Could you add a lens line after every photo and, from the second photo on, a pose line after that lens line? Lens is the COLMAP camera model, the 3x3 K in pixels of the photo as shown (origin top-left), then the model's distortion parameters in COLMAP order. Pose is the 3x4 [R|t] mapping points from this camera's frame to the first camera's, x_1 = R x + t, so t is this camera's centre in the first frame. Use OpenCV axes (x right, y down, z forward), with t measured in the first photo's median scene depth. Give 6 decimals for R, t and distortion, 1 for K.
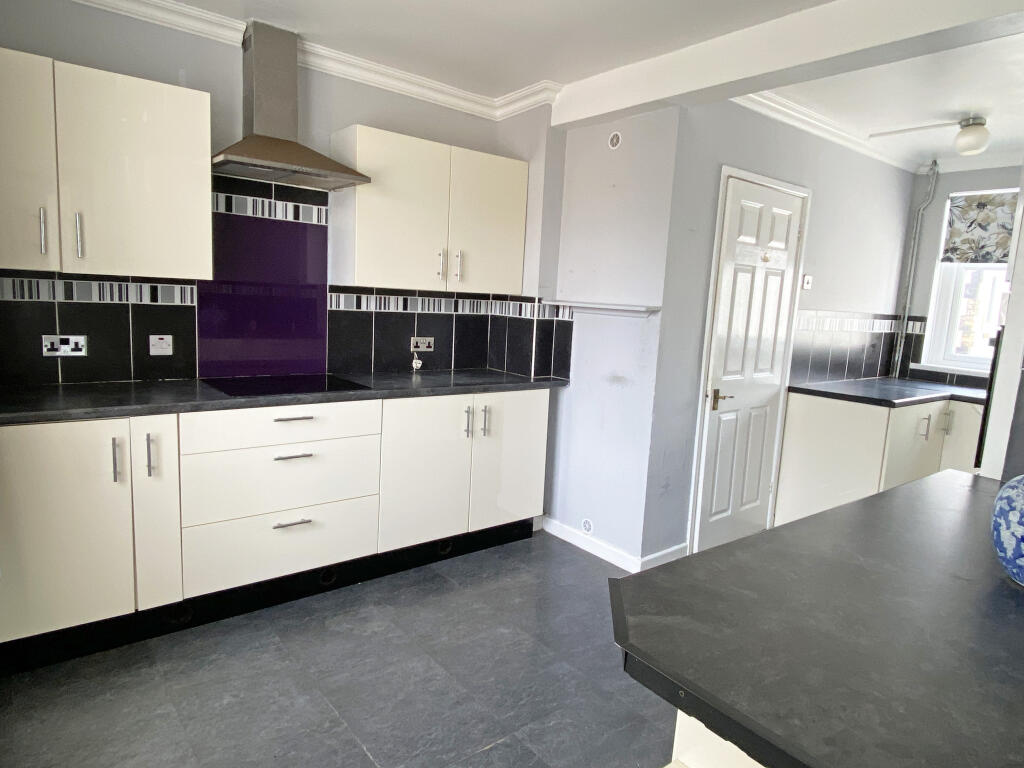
lens RADIAL K [[632.1, 0, 512.0], [0, 632.1, 384.0], [0, 0, 1]] dist [0.112599, -0.138227]
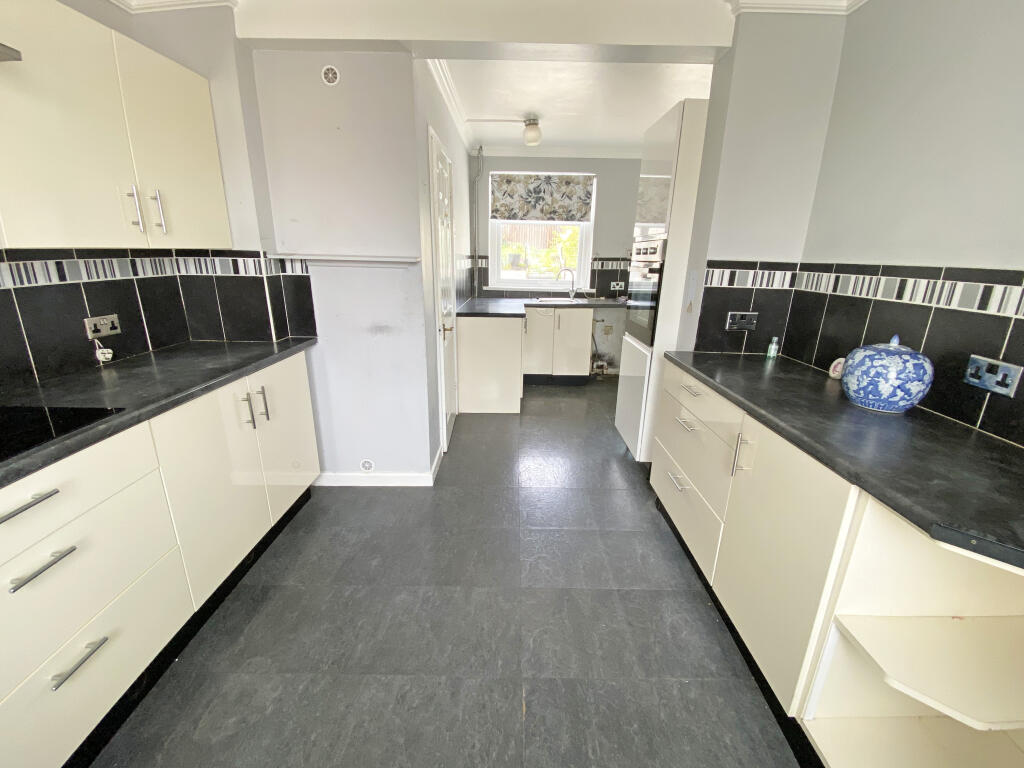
lens RADIAL K [[432.0, 0, 512.8], [0, 432.0, 387.3], [0, 0, 1]] dist [0.019450, -0.023473]
pose [[0.623352, -0.268625, 0.734352, -0.232700], [0.125471, 0.961332, 0.245148, -0.058230], [-0.771809, -0.060674, 0.632953, 0.333601]]
